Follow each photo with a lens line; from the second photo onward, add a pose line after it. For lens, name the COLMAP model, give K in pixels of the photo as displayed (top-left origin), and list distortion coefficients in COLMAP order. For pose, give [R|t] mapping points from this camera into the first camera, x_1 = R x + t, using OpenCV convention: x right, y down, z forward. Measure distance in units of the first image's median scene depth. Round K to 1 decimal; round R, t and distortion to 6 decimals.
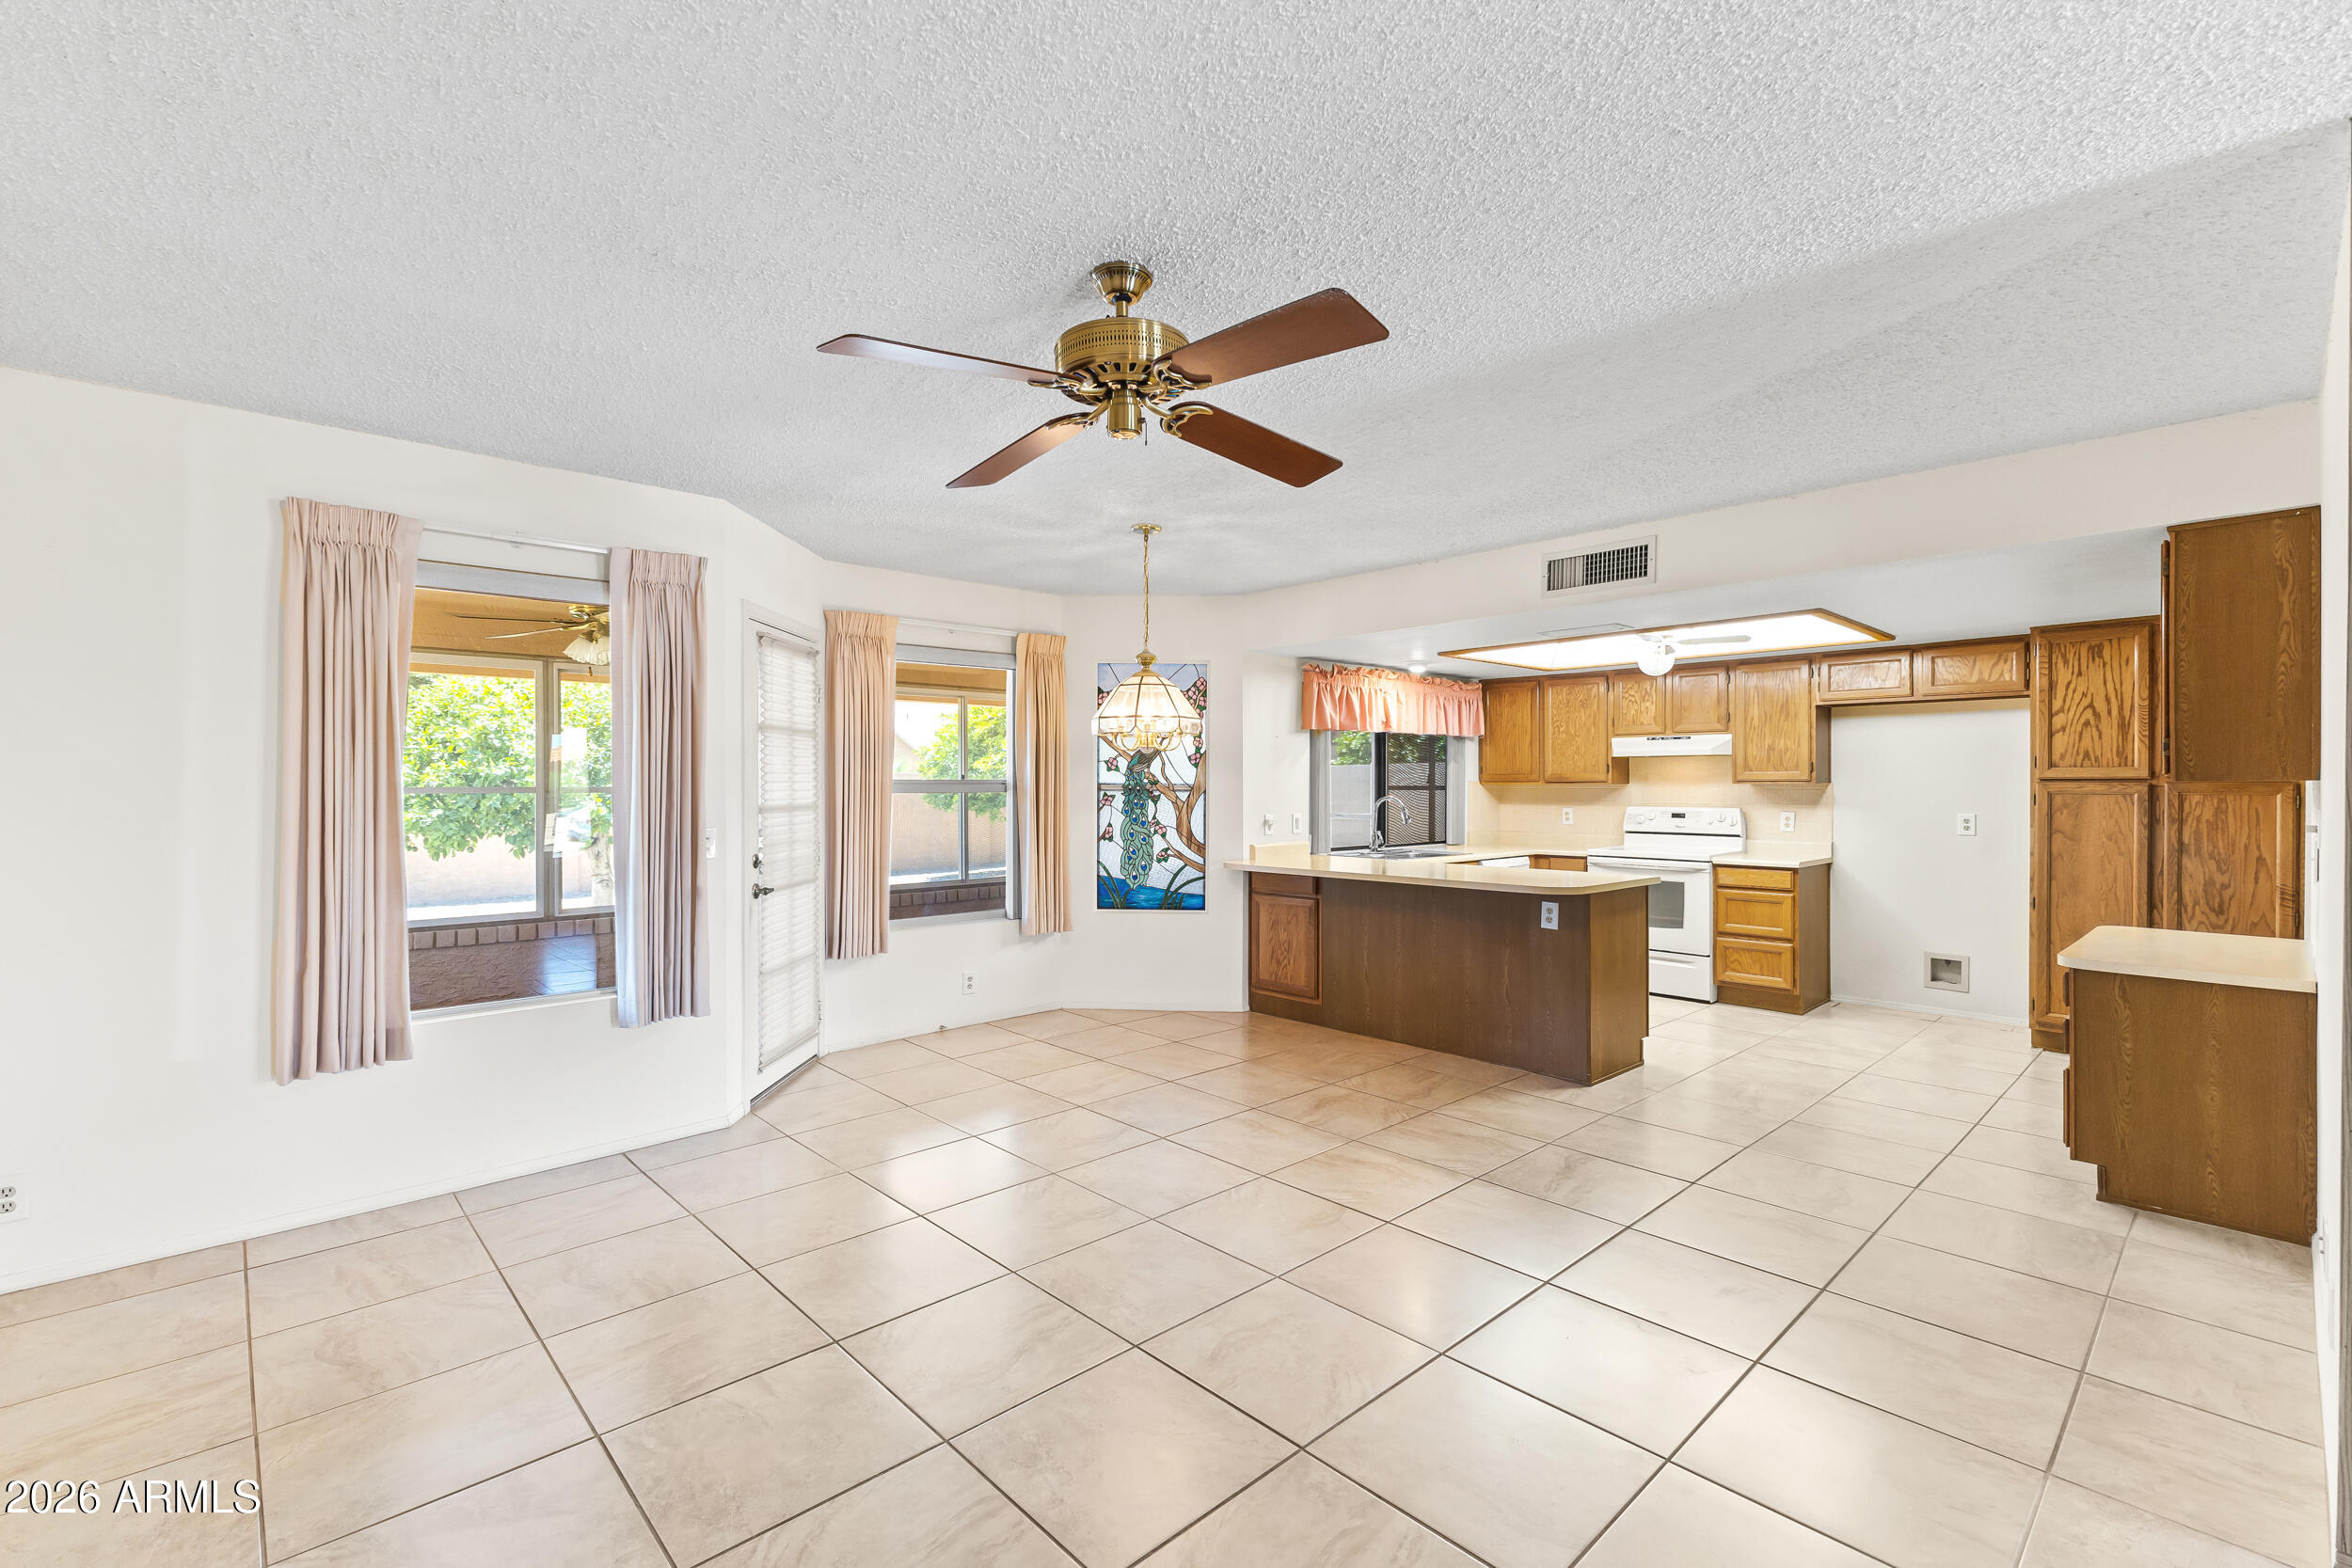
lens RADIAL K [[1020.3, 0, 1172.7], [0, 1020.3, 788.7], [0, 0, 1]] dist [0.012162, -0.003225]
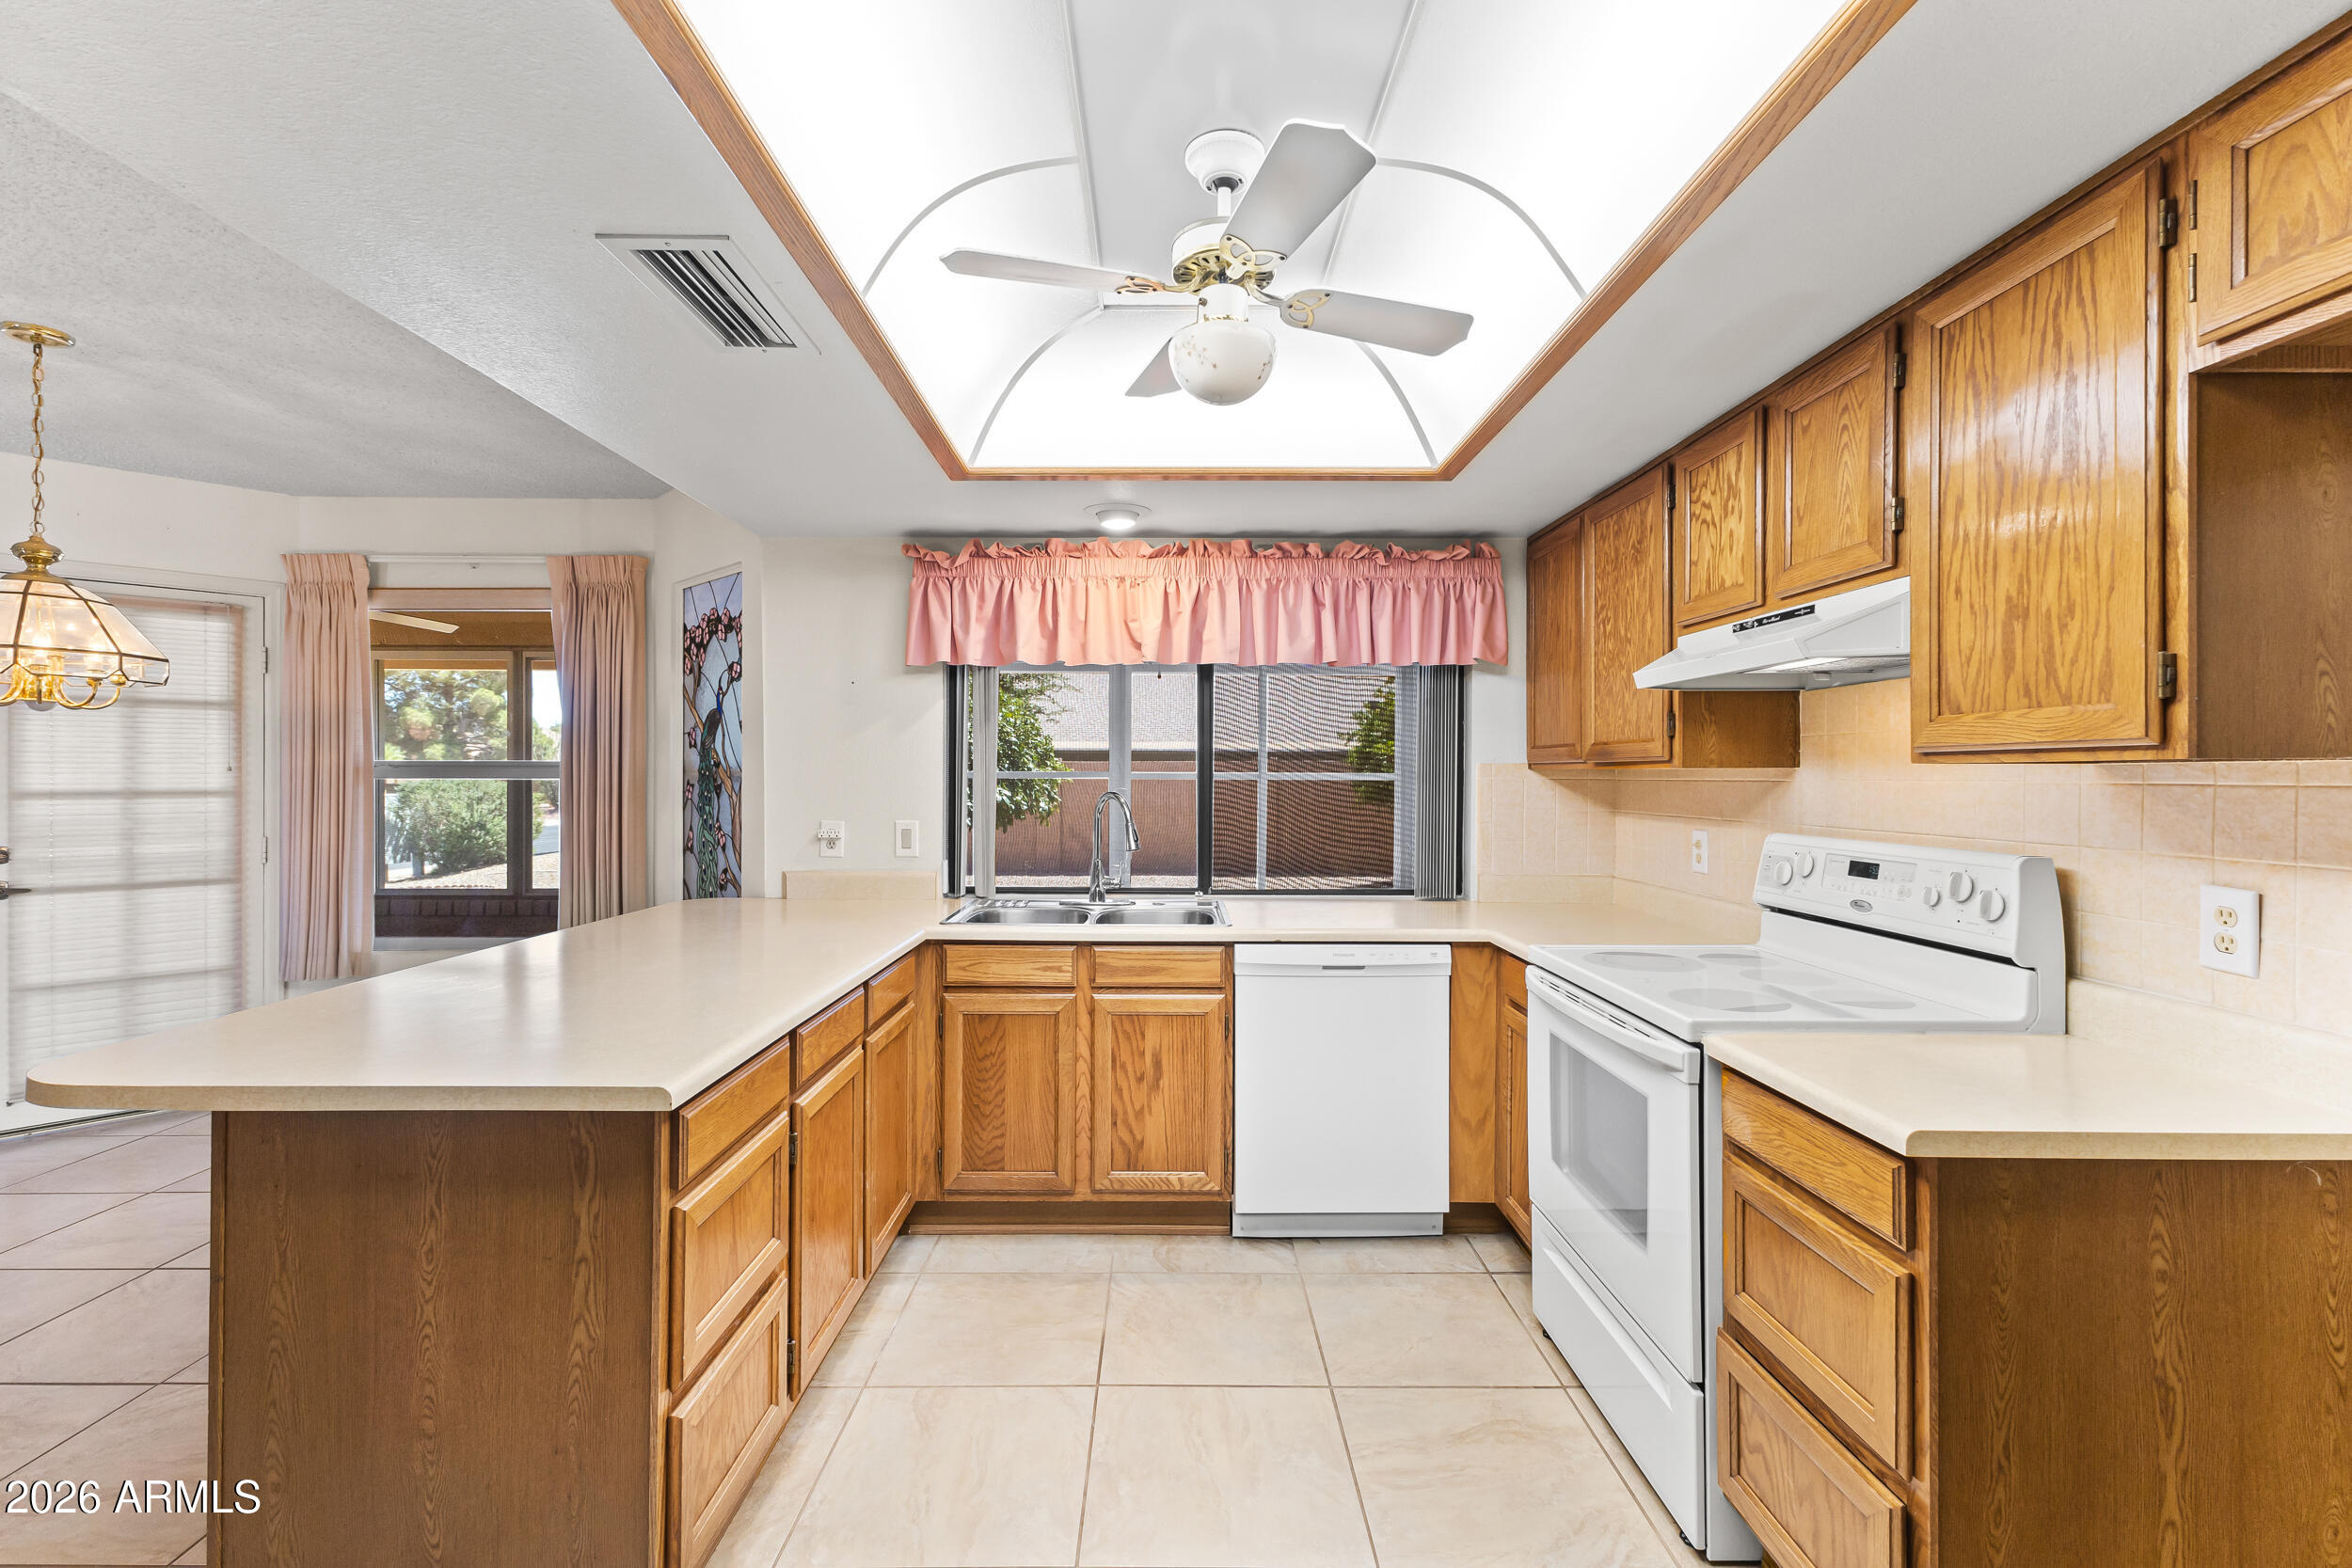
lens RADIAL K [[1015.8, 0, 1175.0], [0, 1015.8, 775.0], [0, 0, 1]] dist [0.010269, 0.000202]
pose [[0.736998, 0.003779, -0.675884, 0.632111], [-0.006170, 0.999980, -0.001136, -0.000526], [0.675867, 0.005007, 0.737007, 0.730646]]
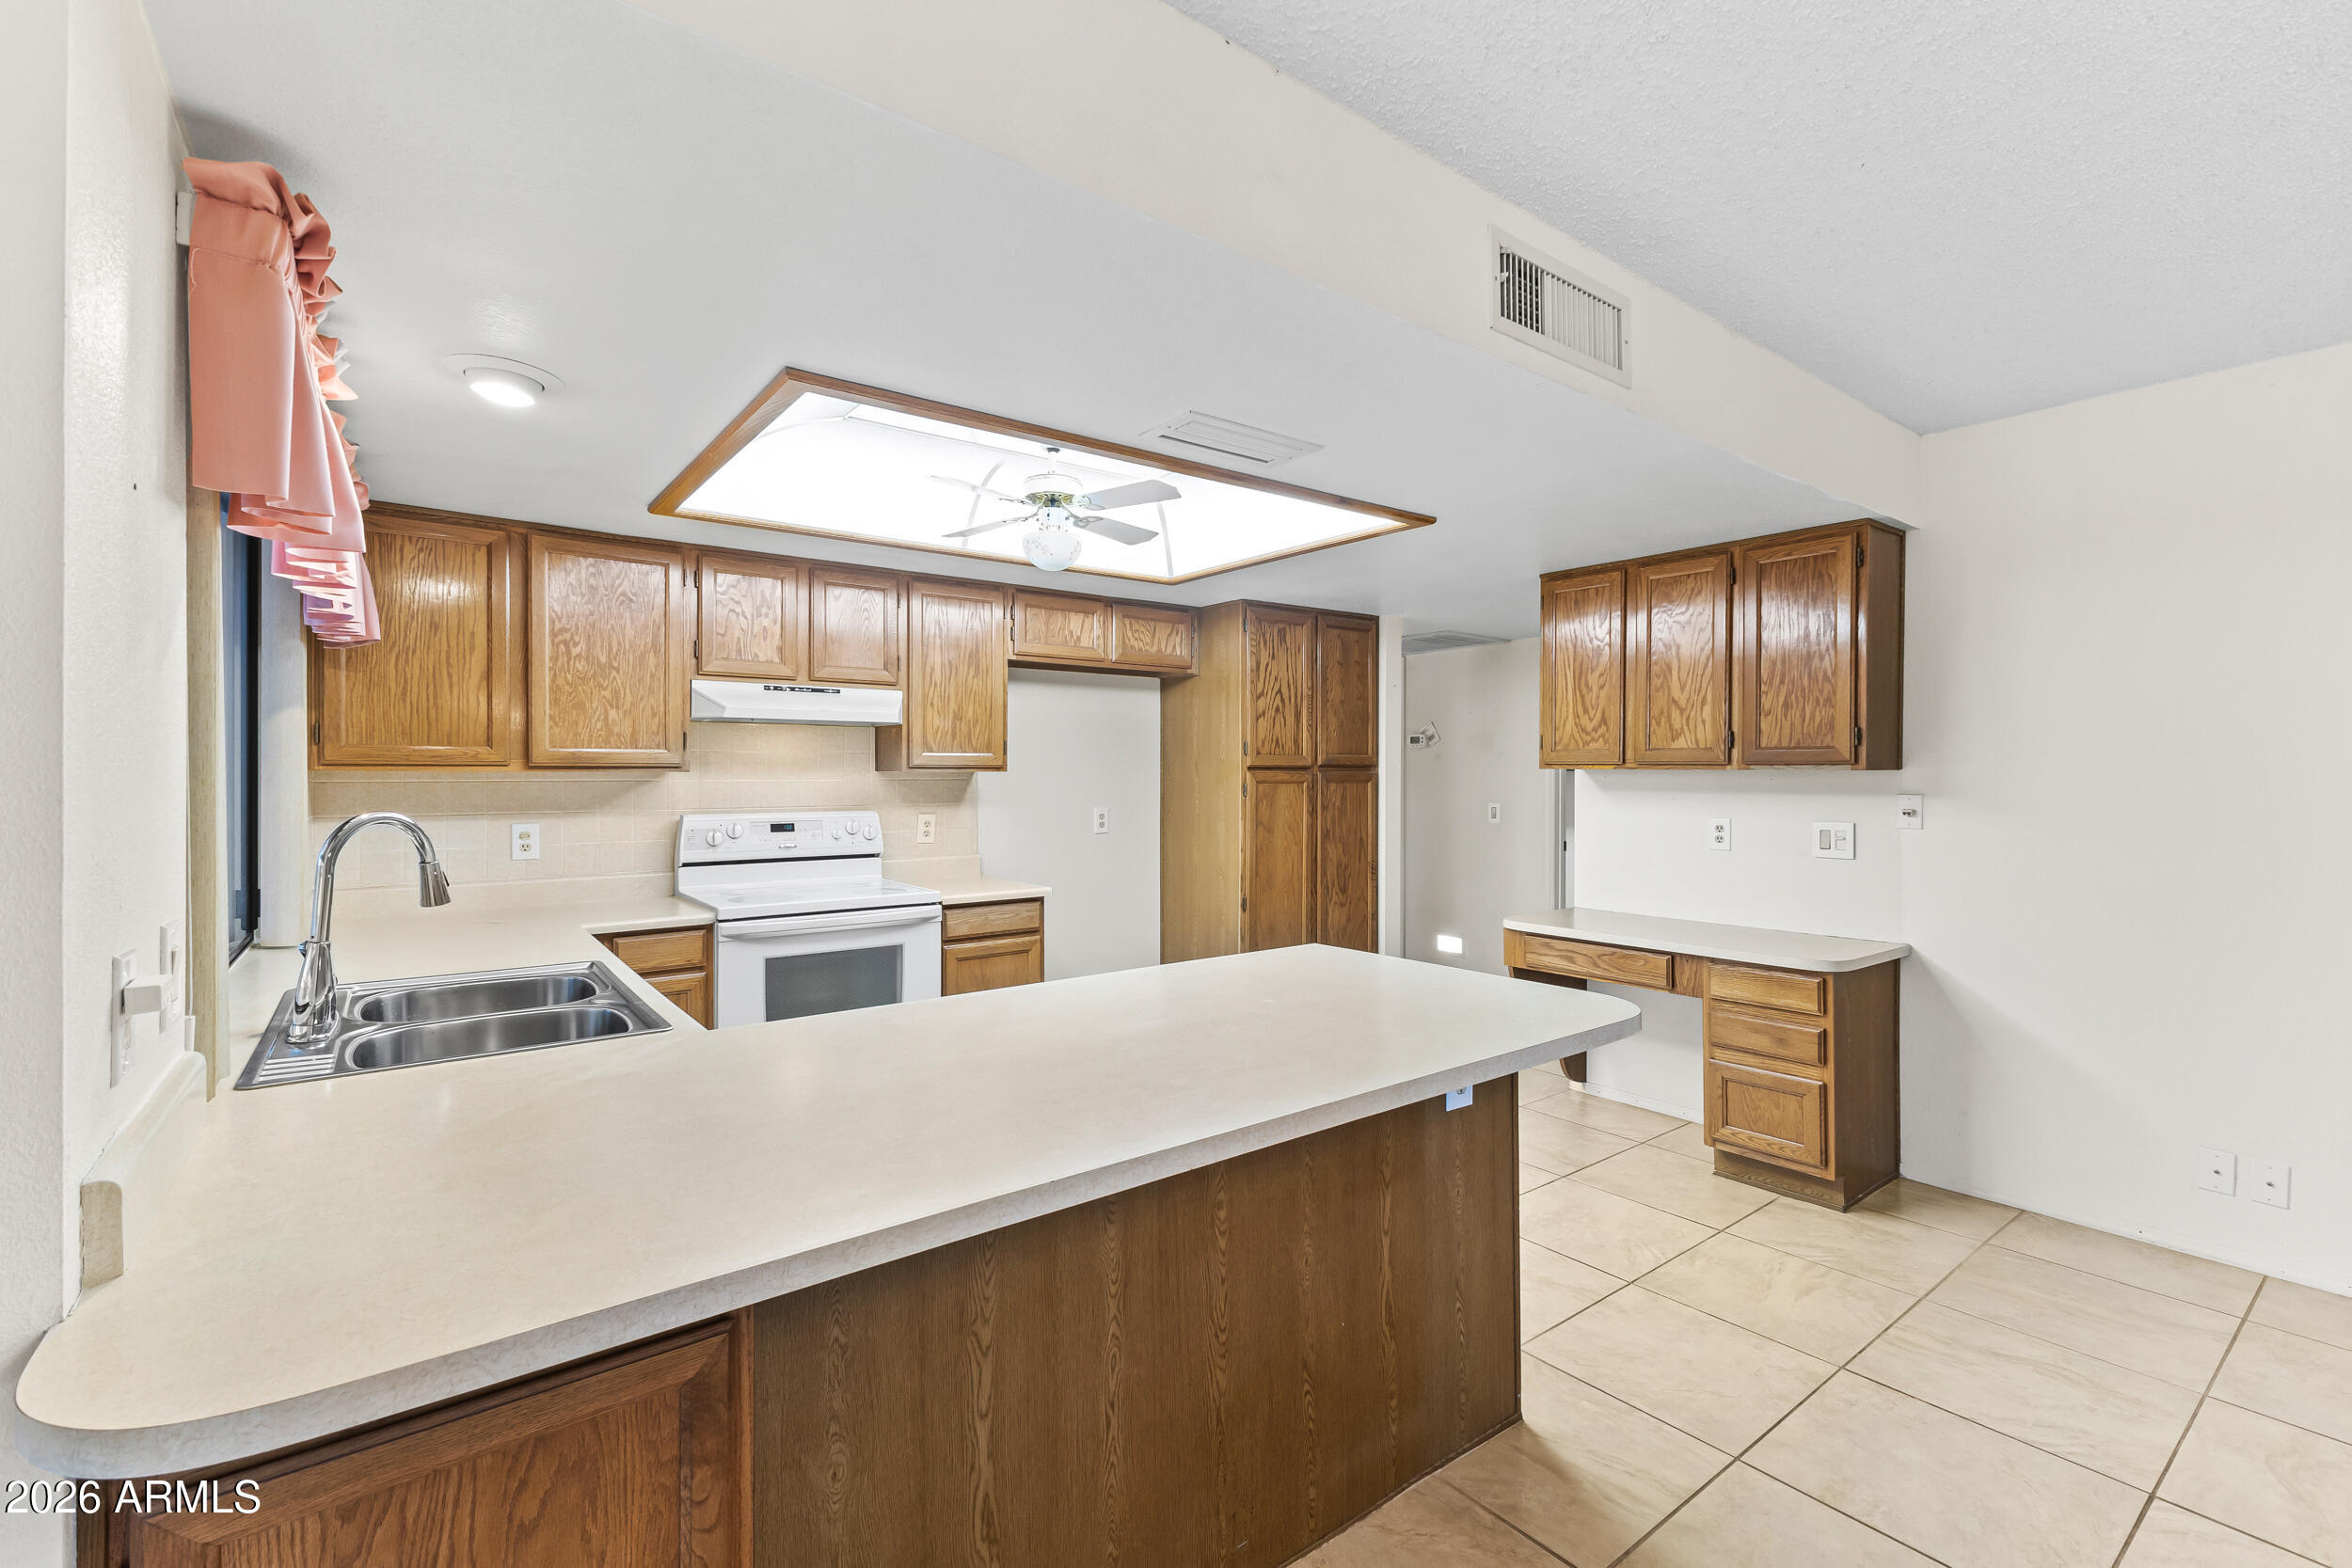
lens RADIAL K [[1019.7, 0, 1173.7], [0, 1019.7, 777.8], [0, 0, 1]] dist [0.008966, -0.000817]
pose [[0.099831, -0.003051, 0.995000, -0.053756], [0.003583, 0.999990, 0.002707, -0.002396], [-0.994998, 0.003295, 0.099840, 0.838232]]
